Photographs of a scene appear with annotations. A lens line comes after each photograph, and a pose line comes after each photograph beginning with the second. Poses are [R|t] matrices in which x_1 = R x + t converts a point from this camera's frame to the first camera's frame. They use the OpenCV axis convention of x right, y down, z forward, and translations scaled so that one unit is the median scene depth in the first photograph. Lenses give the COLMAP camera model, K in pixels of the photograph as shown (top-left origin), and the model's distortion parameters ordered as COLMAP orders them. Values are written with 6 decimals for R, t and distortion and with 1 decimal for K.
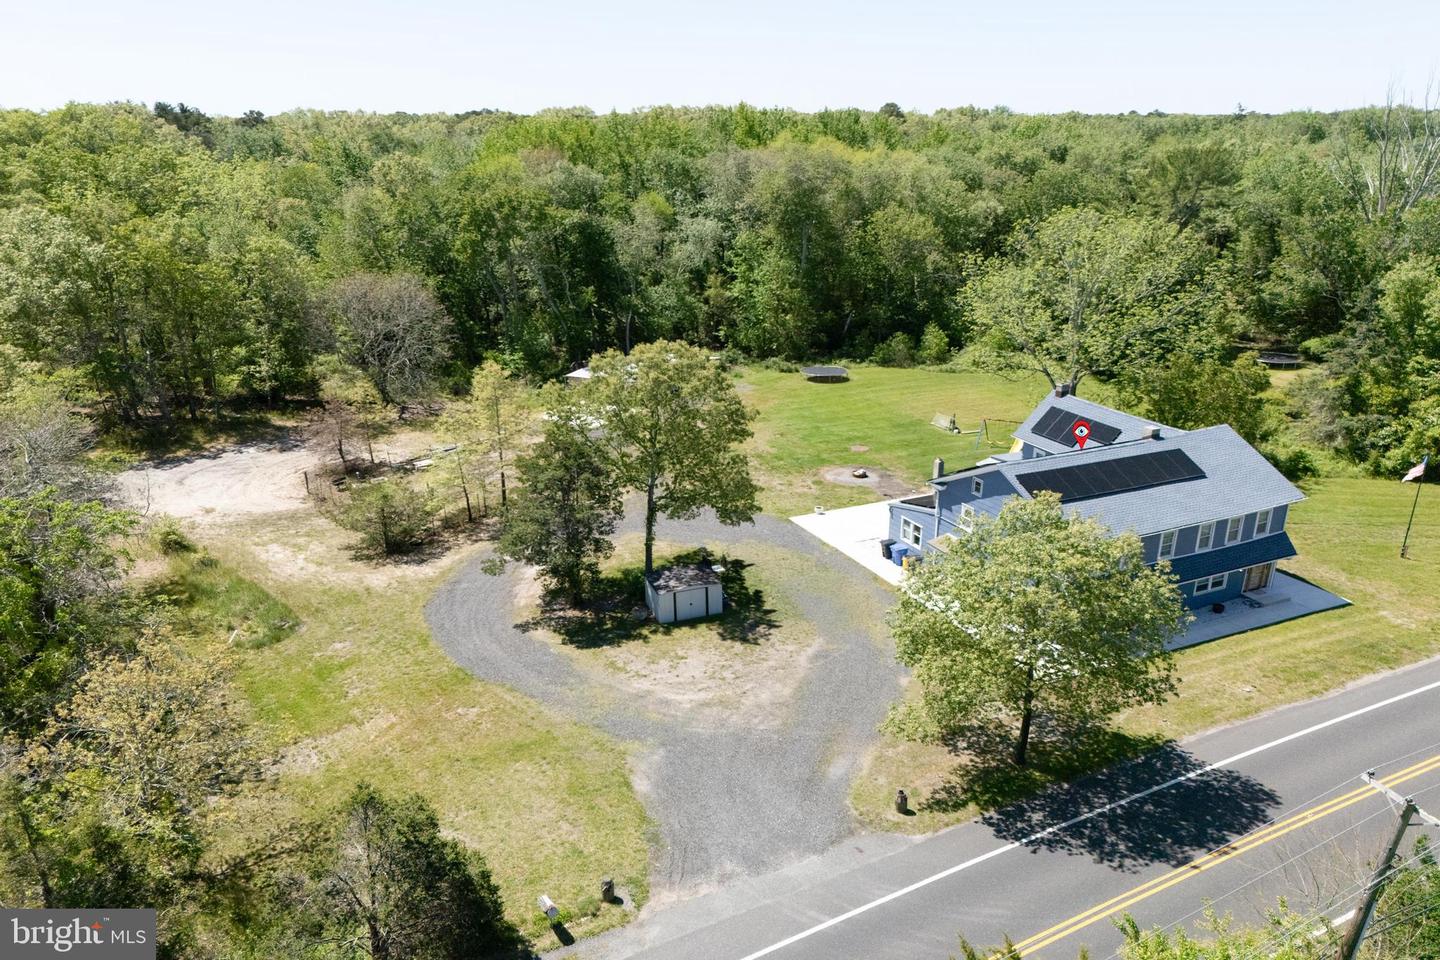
lens RADIAL K [[1064.4, 0, 718.8], [0, 1064.4, 530.4], [0, 0, 1]] dist [0.064194, -0.063884]
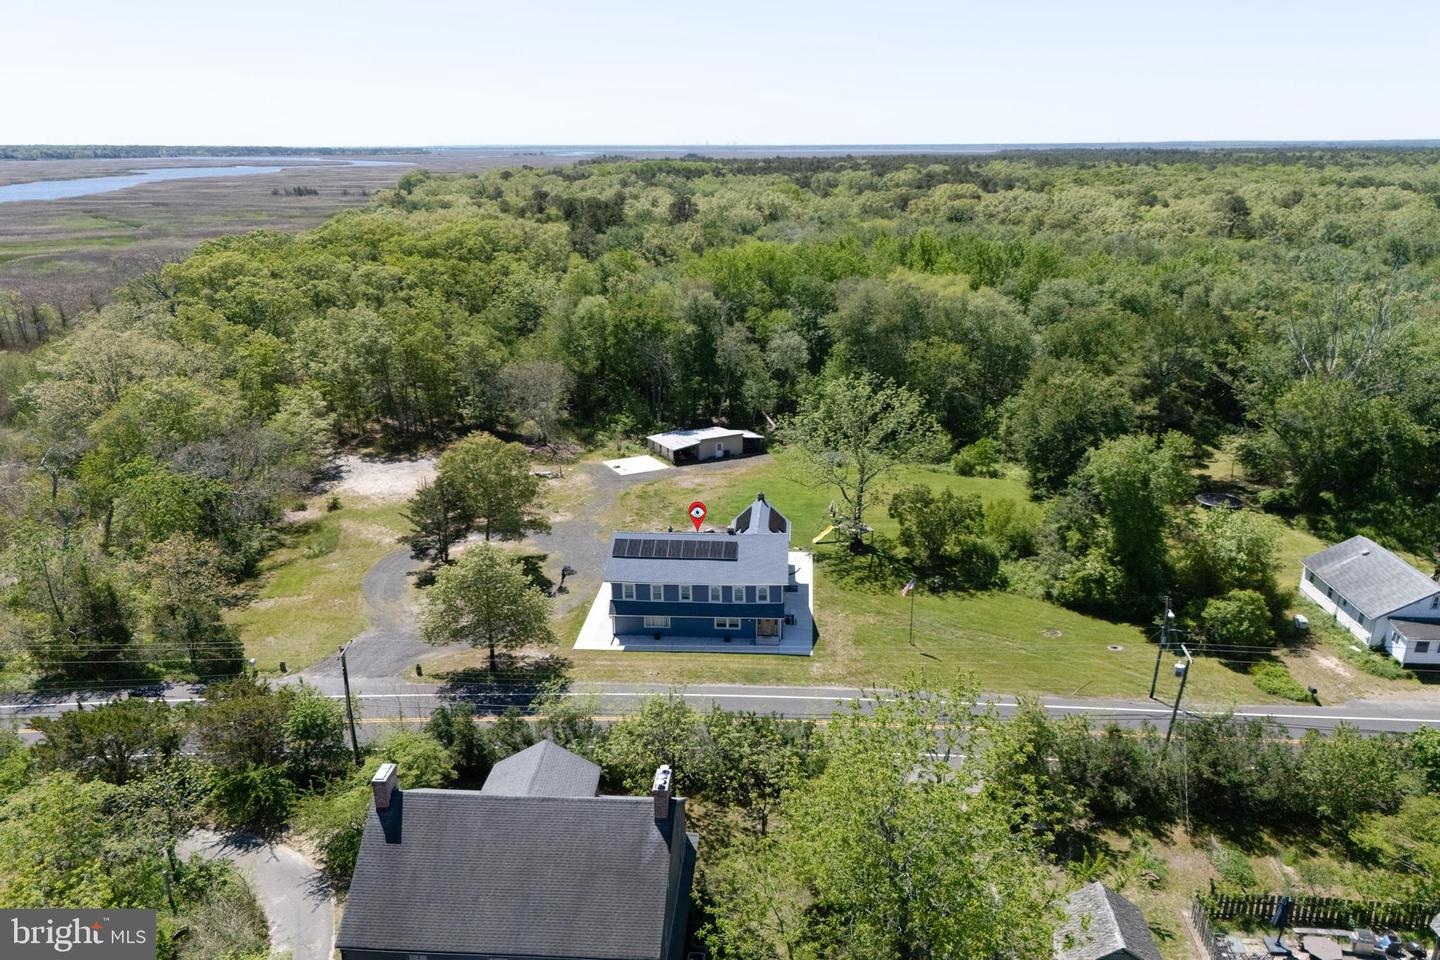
lens RADIAL K [[1078.0, 0, 720.8], [0, 1078.0, 500.0], [0, 0, 1]] dist [0.061798, -0.062615]
pose [[0.873562, 0.155156, -0.461320, 0.857285], [-0.176014, 0.984385, -0.002223, -0.096973], [0.453772, 0.083141, 0.887231, -0.364094]]
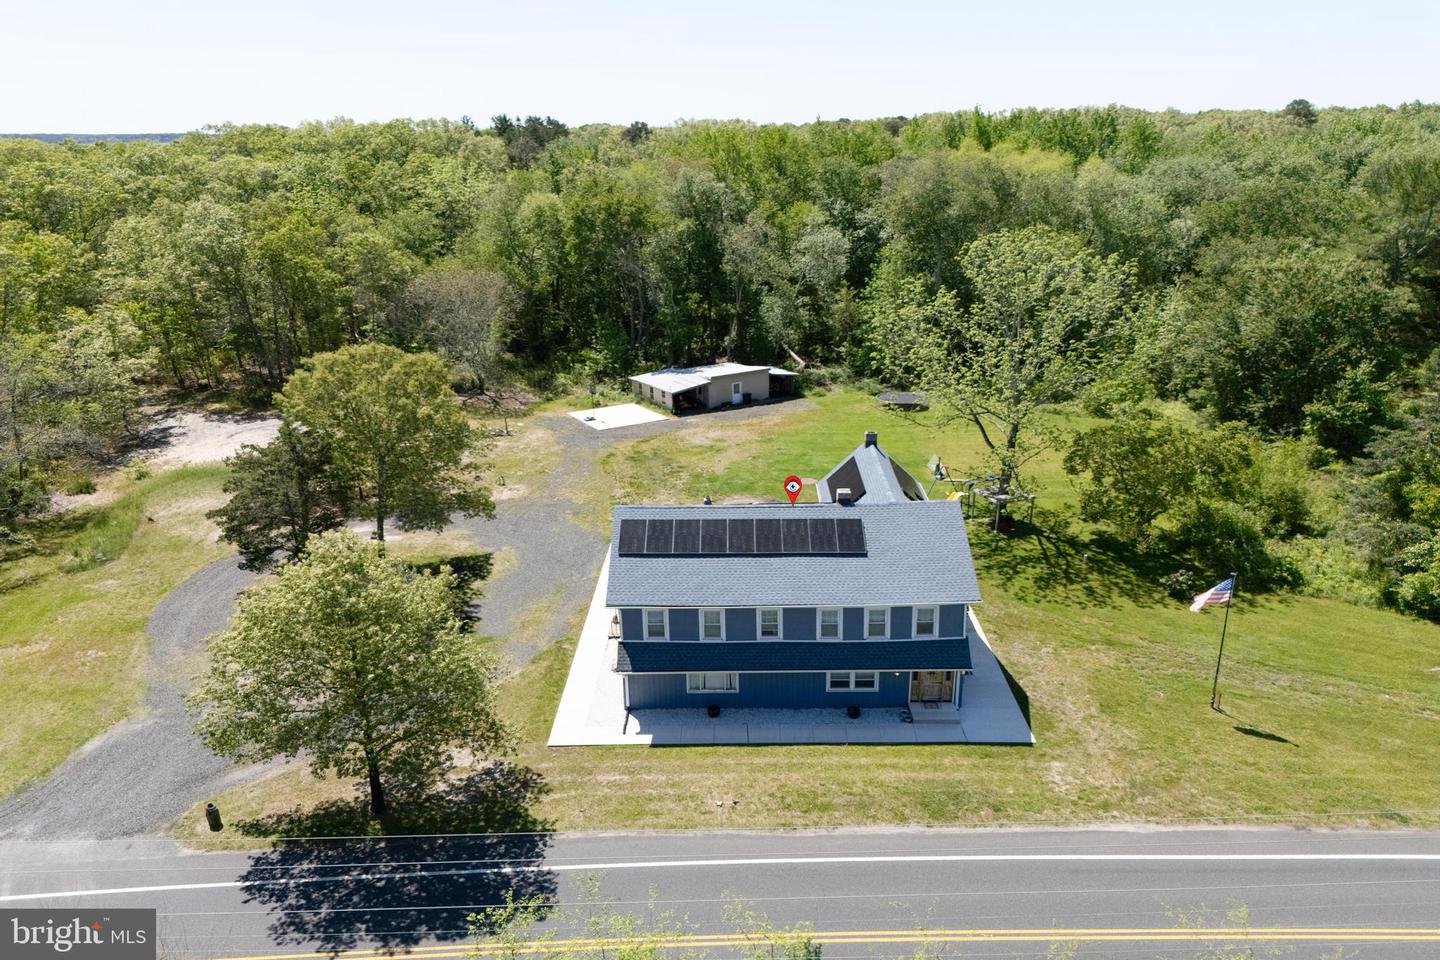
lens RADIAL K [[1064.4, 0, 718.8], [0, 1064.4, 530.4], [0, 0, 1]] dist [0.064194, -0.063884]
pose [[0.899645, 0.146597, -0.411275, 0.496852], [-0.147923, 0.988580, 0.028800, -0.055245], [0.410800, 0.034927, 0.911056, 0.136969]]
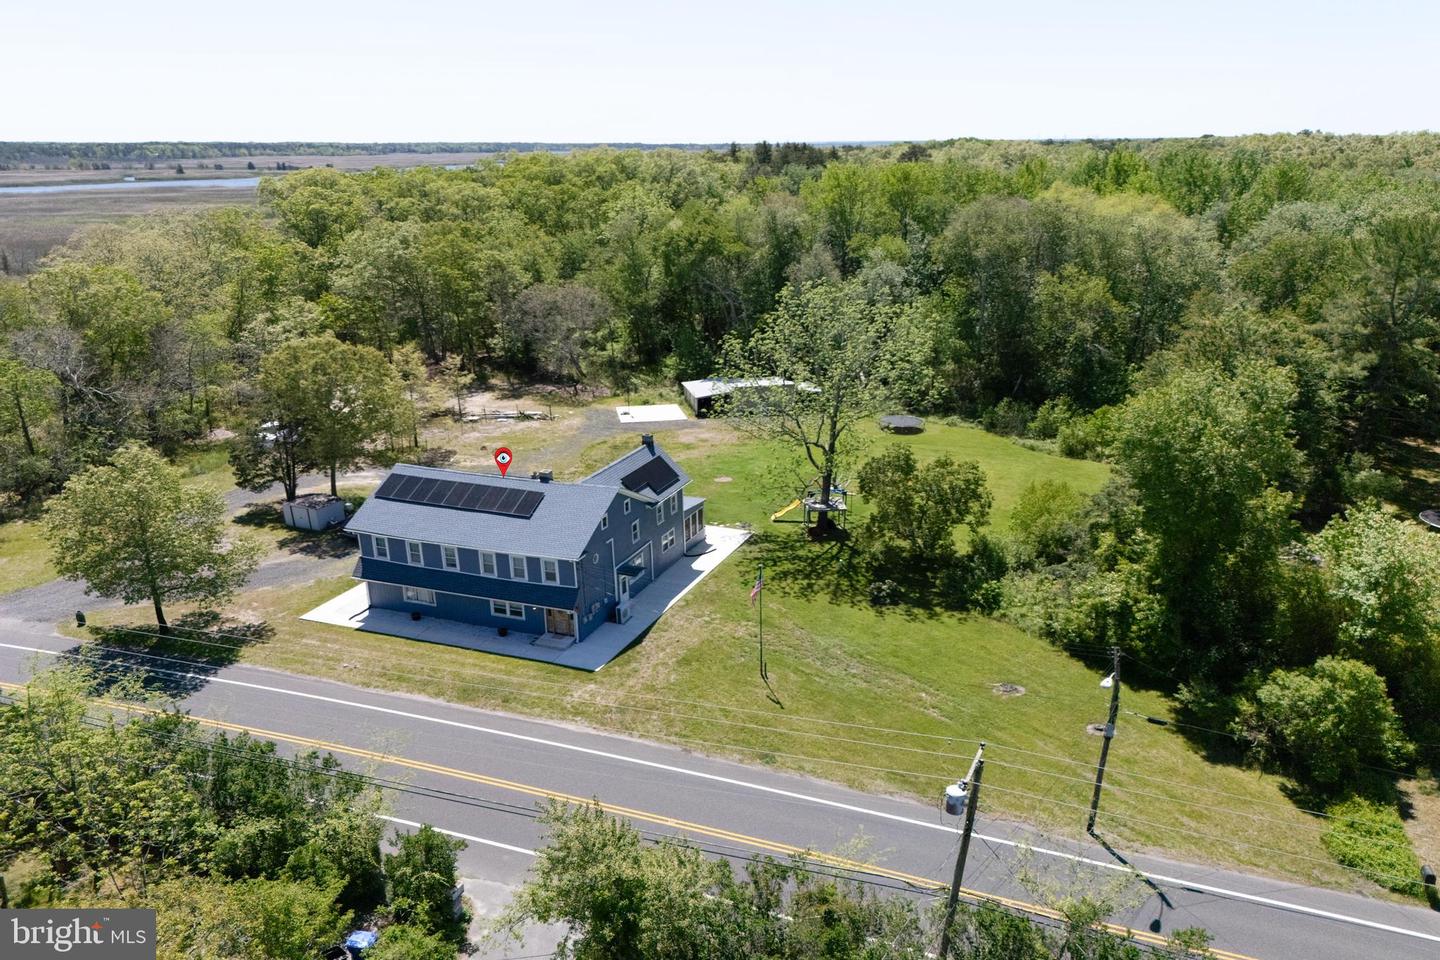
lens RADIAL K [[1064.4, 0, 718.8], [0, 1064.4, 530.4], [0, 0, 1]] dist [0.064194, -0.063884]
pose [[0.686310, 0.248484, -0.683545, 0.980151], [-0.257165, 0.962025, 0.091512, -0.138603], [0.680327, 0.112978, 0.724149, 0.234043]]
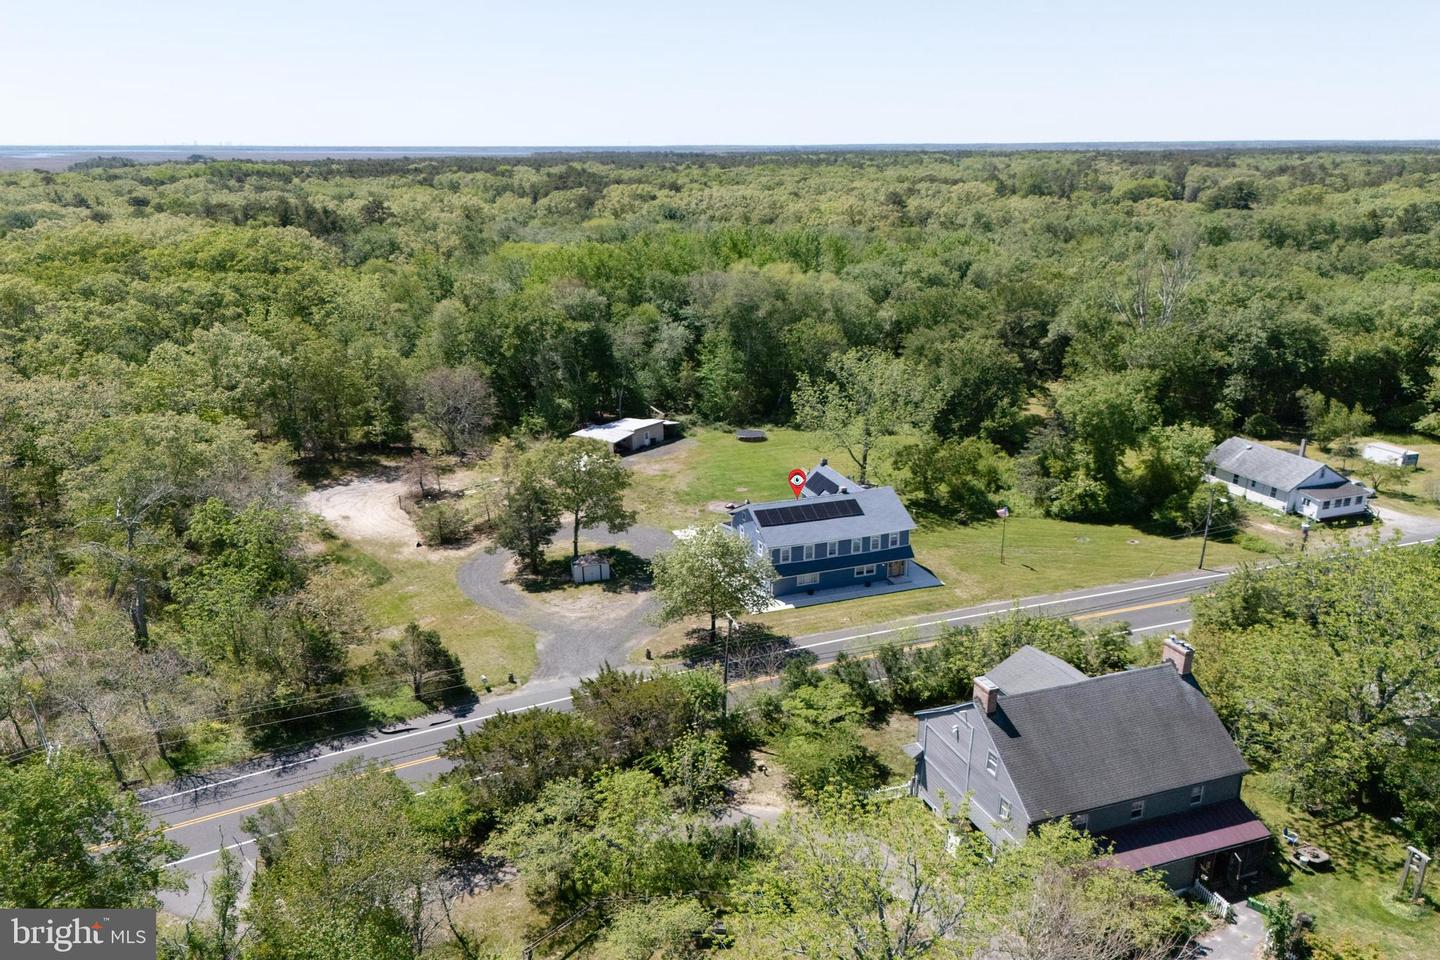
lens RADIAL K [[1078.0, 0, 720.8], [0, 1078.0, 500.0], [0, 0, 1]] dist [0.061798, -0.062615]
pose [[0.996199, 0.027774, -0.082563, 0.257896], [-0.031640, 0.998445, -0.045891, 0.014061], [0.081160, 0.048329, 0.995529, -0.652437]]
